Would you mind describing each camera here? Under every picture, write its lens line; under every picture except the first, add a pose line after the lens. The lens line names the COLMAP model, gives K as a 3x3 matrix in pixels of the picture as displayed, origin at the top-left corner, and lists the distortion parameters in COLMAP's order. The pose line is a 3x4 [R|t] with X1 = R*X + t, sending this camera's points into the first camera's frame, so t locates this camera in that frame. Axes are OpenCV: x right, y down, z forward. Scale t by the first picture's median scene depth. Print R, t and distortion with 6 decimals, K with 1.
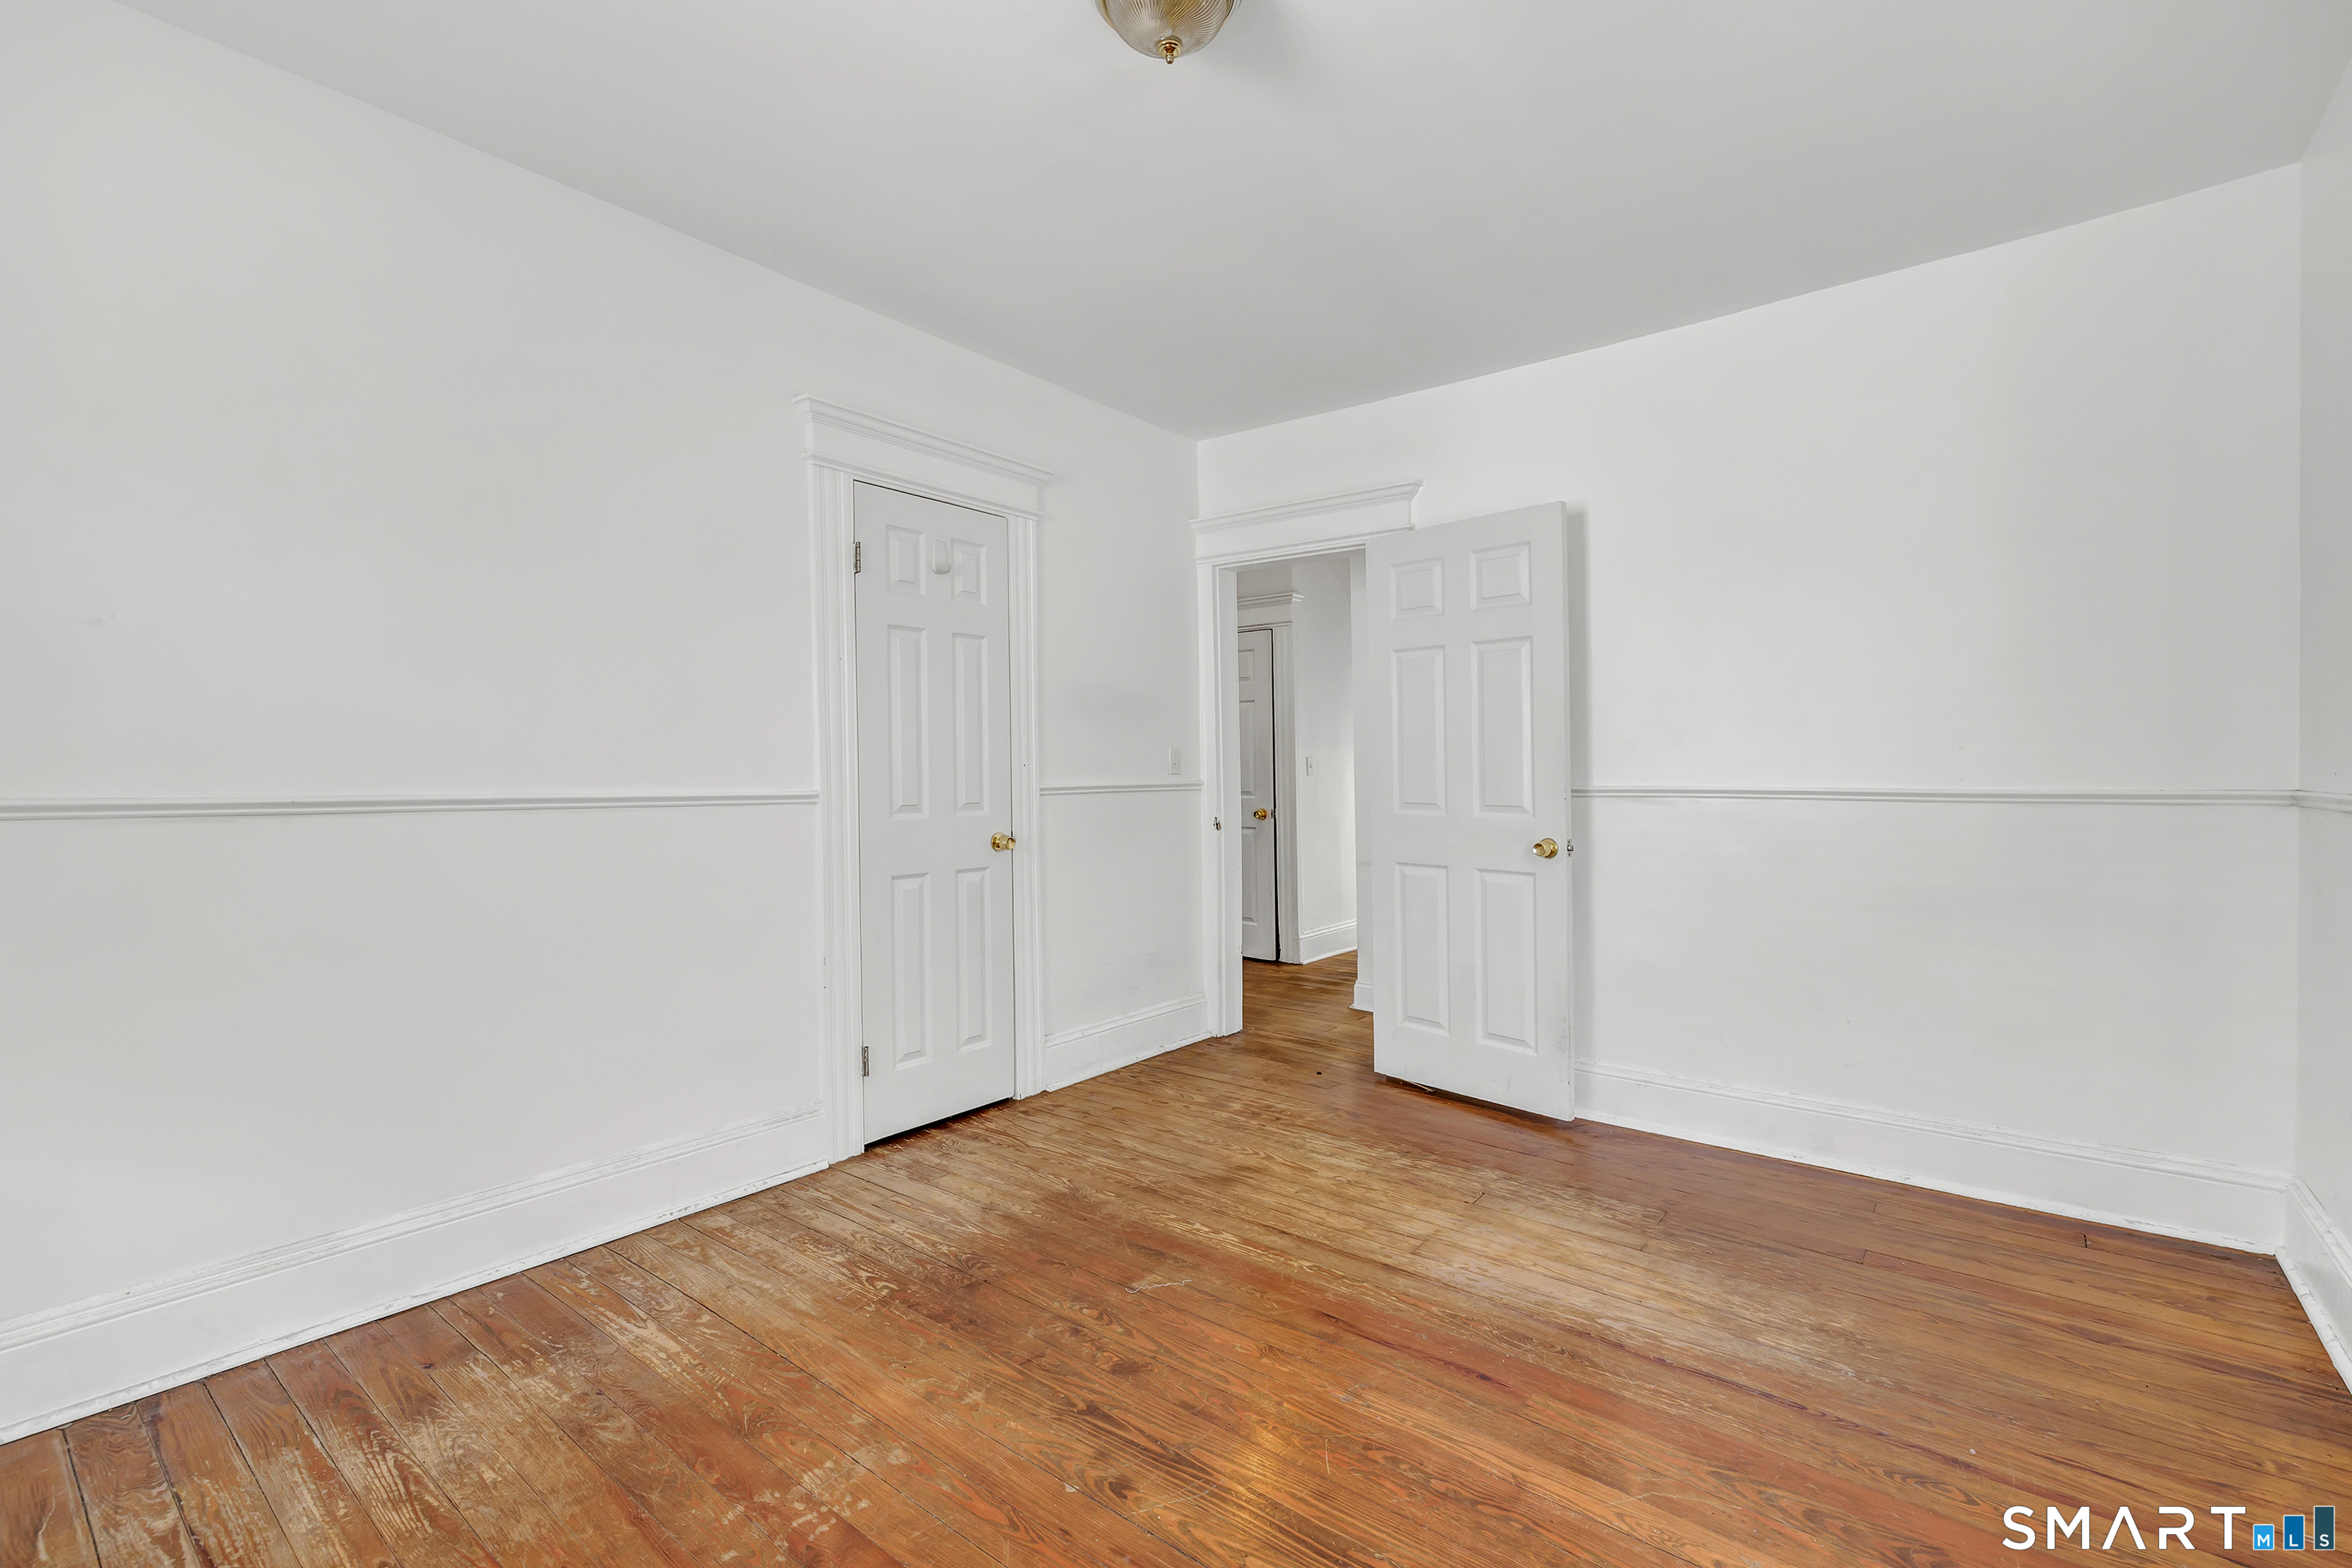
lens RADIAL K [[1026.3, 0, 1166.8], [0, 1026.3, 754.1], [0, 0, 1]] dist [-0.000564, -0.000096]
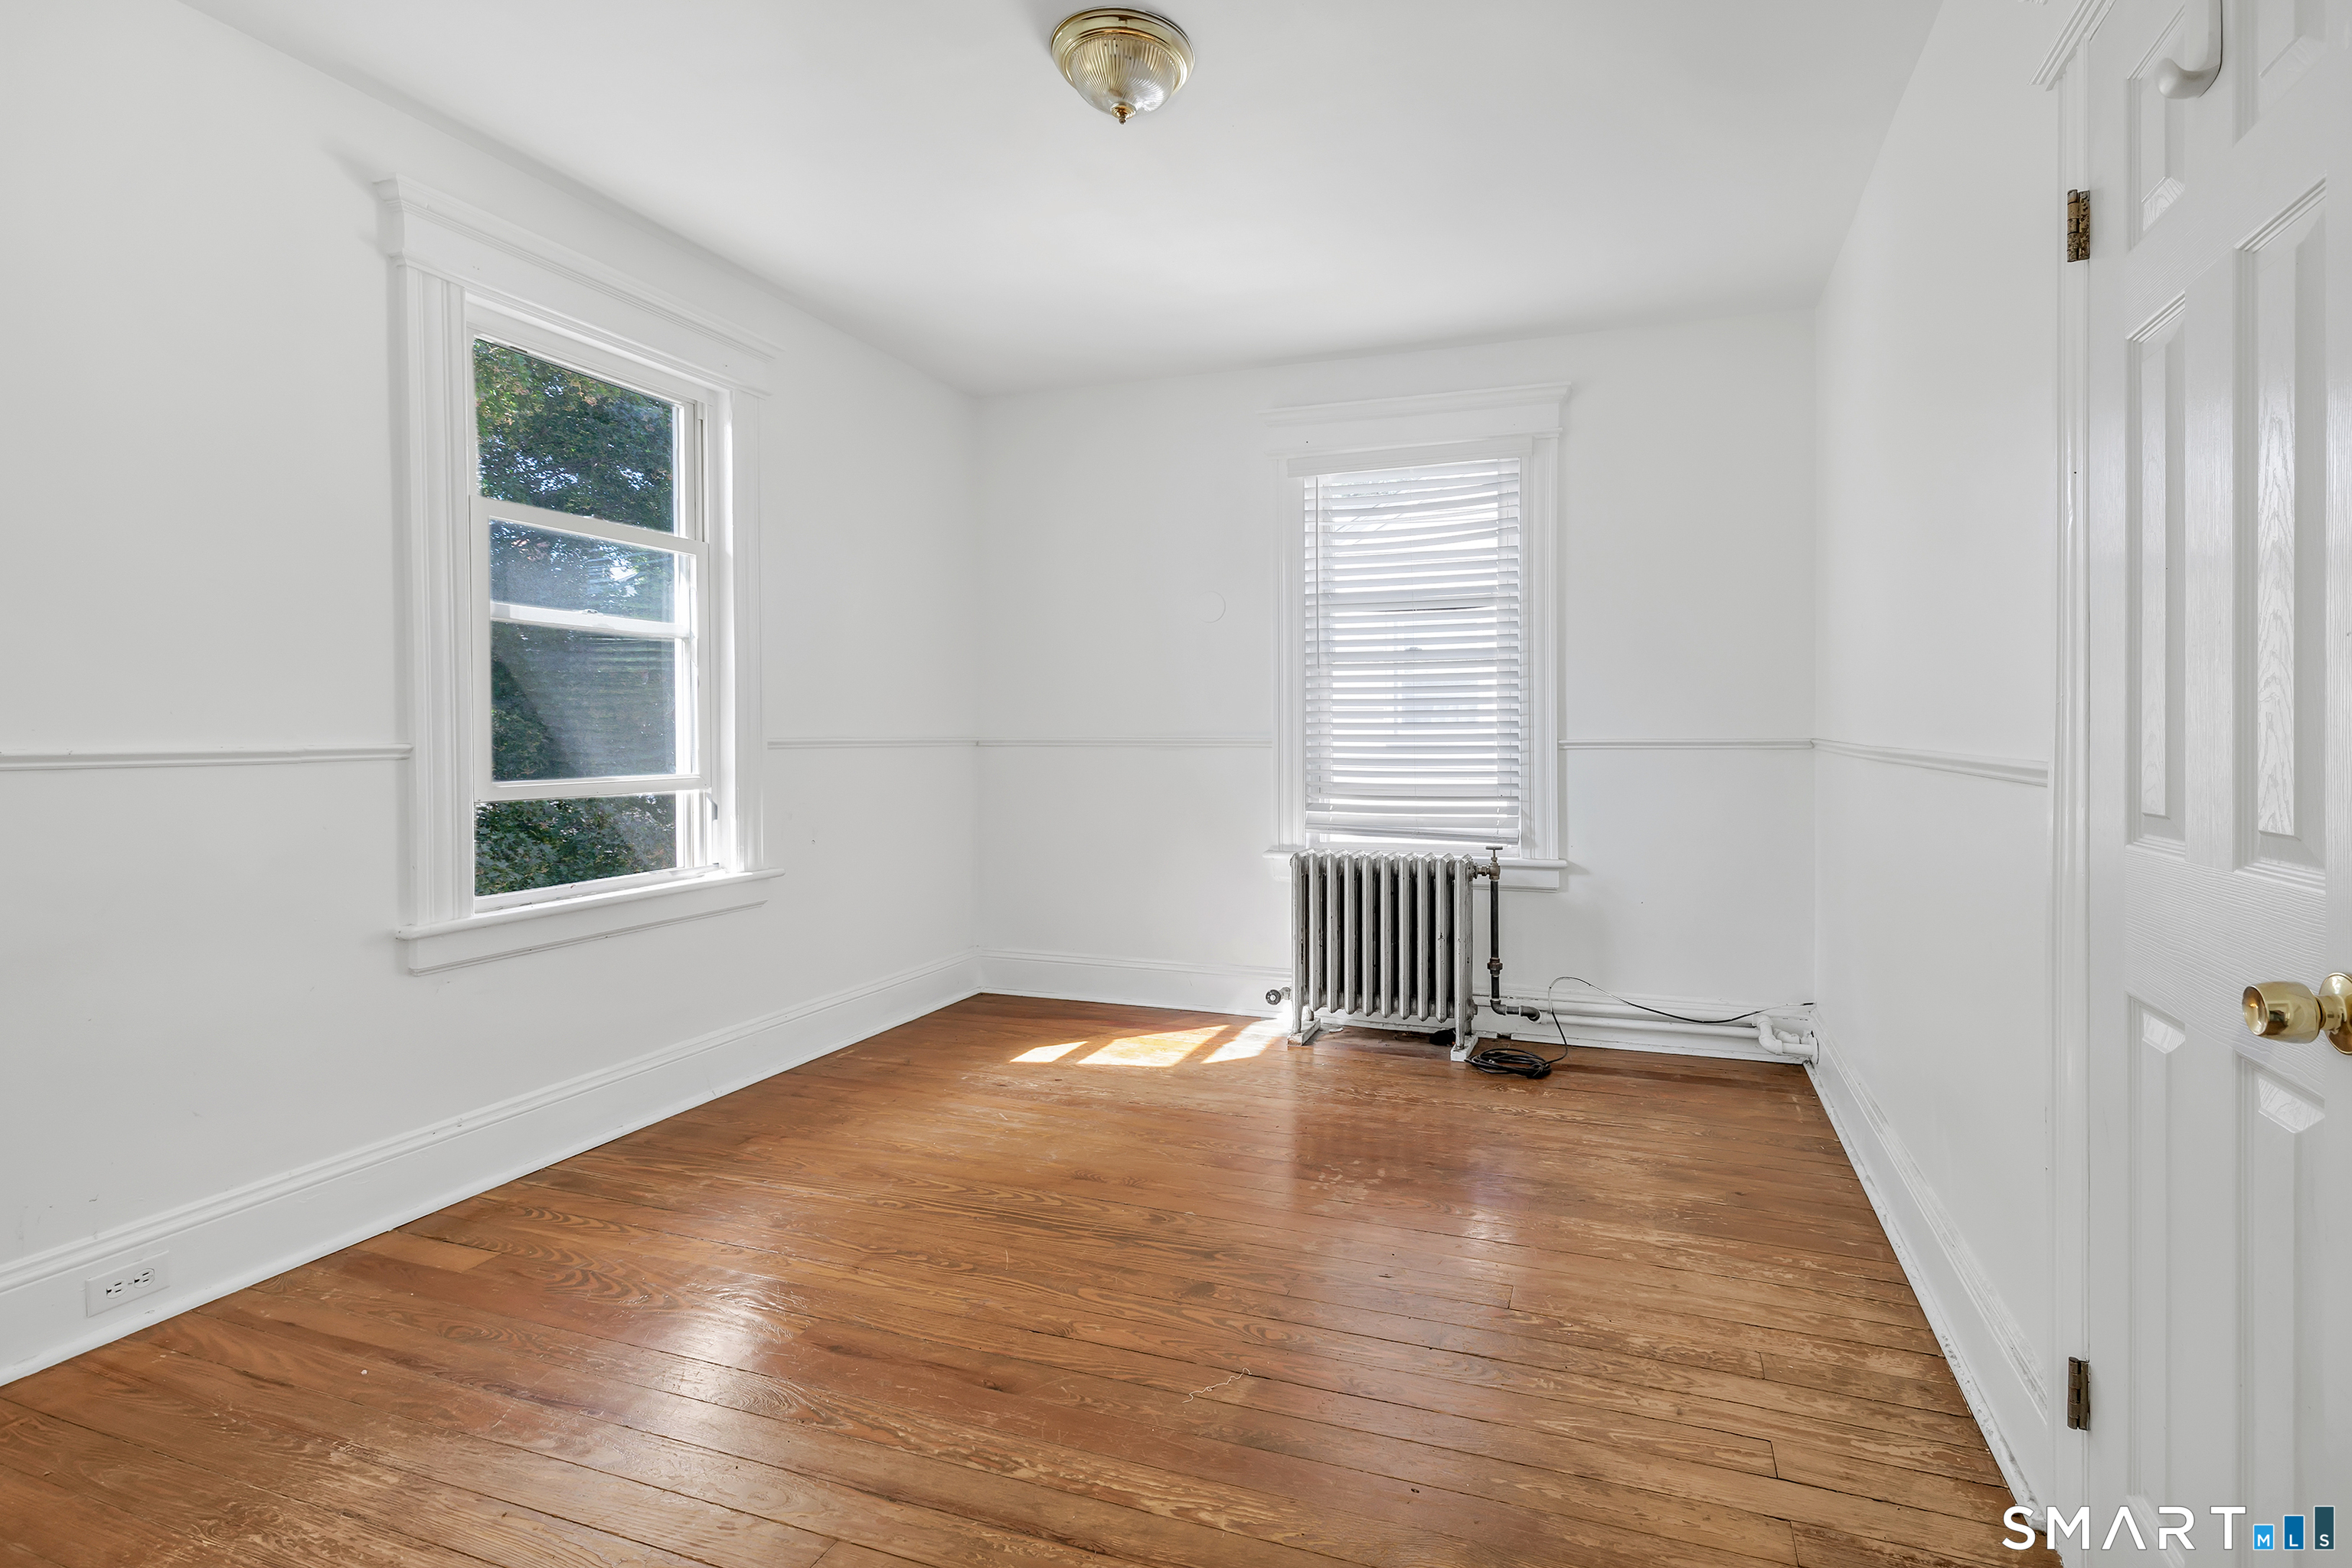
lens RADIAL K [[1026.3, 0, 1166.8], [0, 1026.3, 754.1], [0, 0, 1]] dist [-0.000564, -0.000096]
pose [[-0.963342, 0.005961, -0.268210, 0.243369], [0.004684, 0.999974, 0.005398, 0.055866], [0.268235, 0.003944, -0.963345, 1.824125]]
